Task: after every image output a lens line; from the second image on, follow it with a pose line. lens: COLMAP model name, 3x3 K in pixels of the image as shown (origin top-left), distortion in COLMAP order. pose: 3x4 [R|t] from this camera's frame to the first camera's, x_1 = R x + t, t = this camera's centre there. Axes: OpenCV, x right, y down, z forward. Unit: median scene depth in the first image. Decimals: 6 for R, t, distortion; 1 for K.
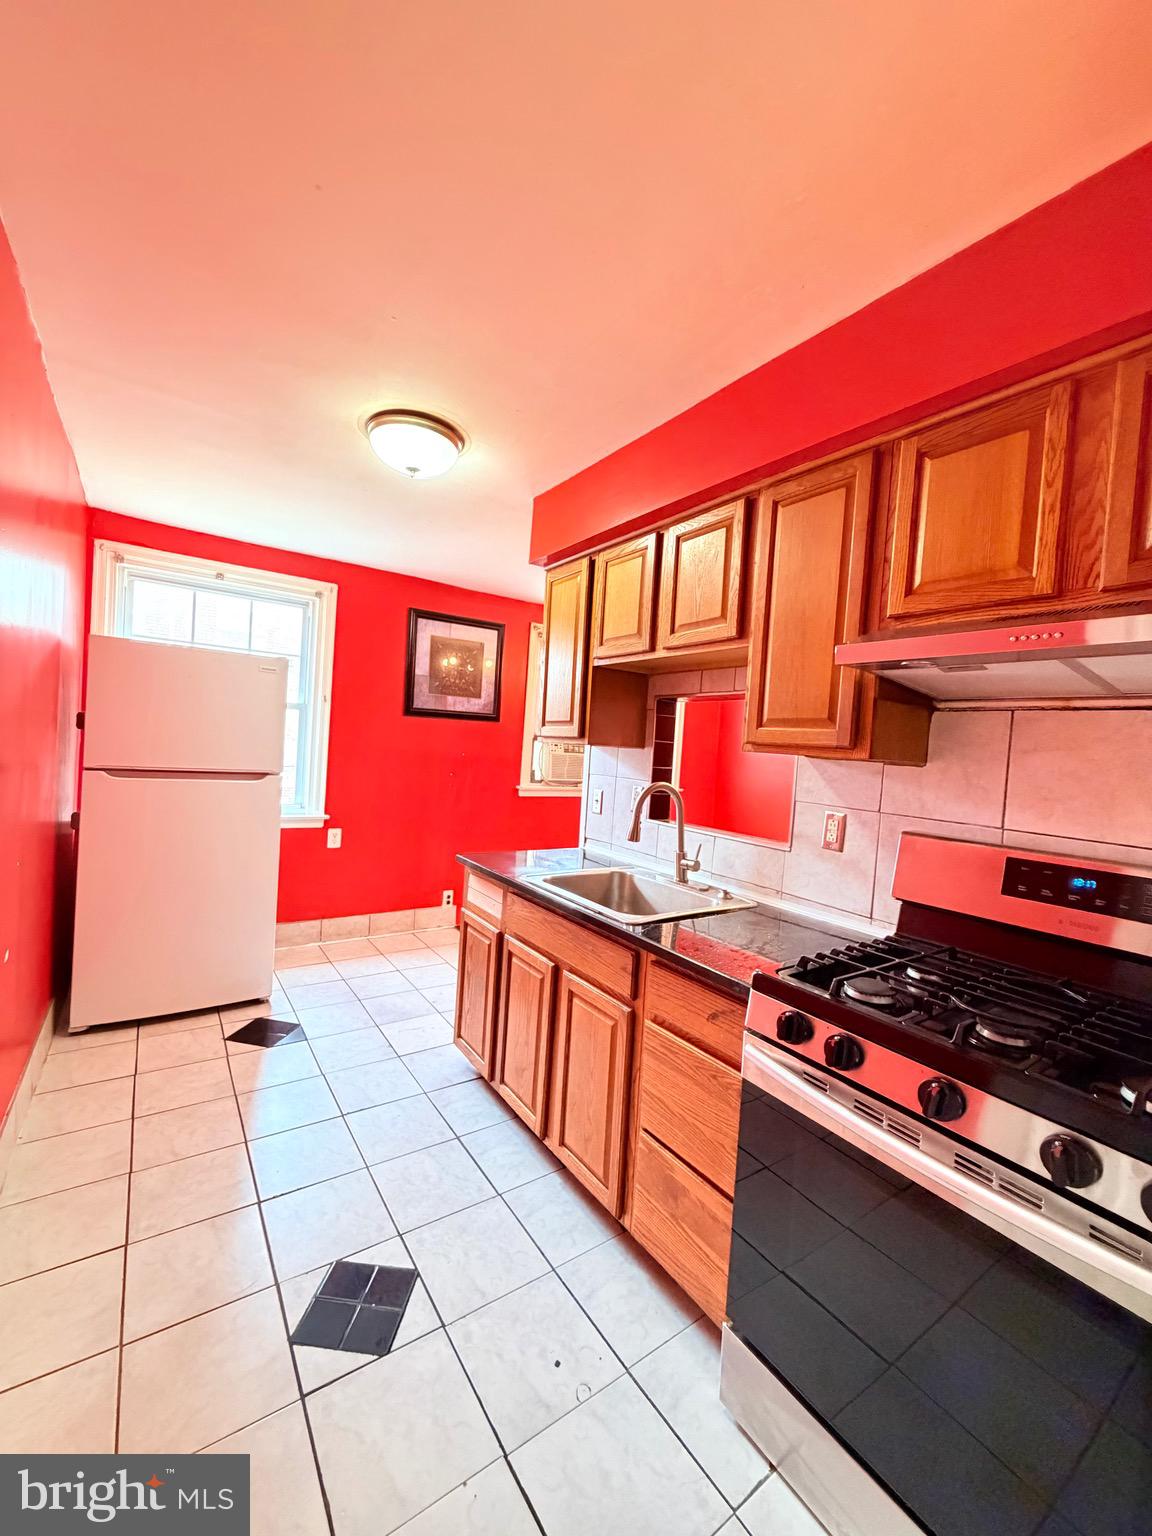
lens RADIAL K [[619.3, 0, 576.0], [0, 619.3, 768.0], [0, 0, 1]] dist [-0.000142, -0.000062]
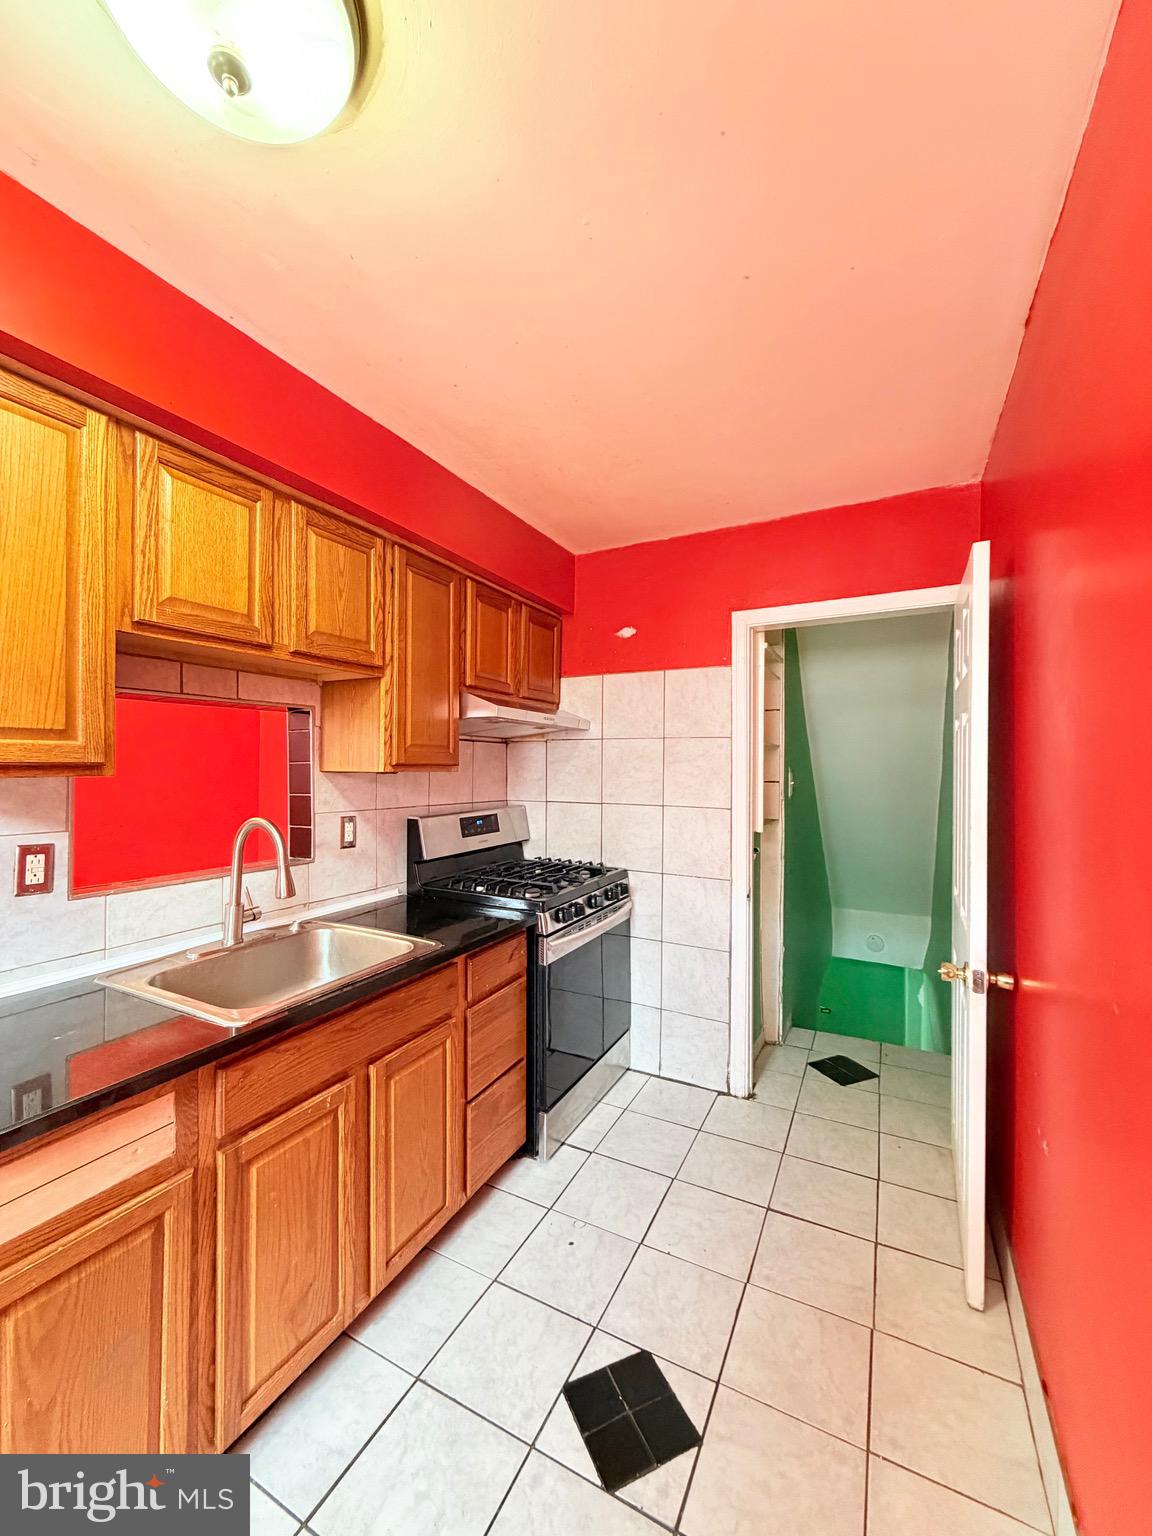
lens RADIAL K [[619.3, 0, 576.0], [0, 619.3, 768.0], [0, 0, 1]] dist [-0.000142, -0.000062]
pose [[-0.474718, -0.068572, 0.877462, -0.980623], [-0.006176, 0.997195, 0.074587, -0.133838], [-0.880116, 0.029988, -0.473810, 1.379294]]
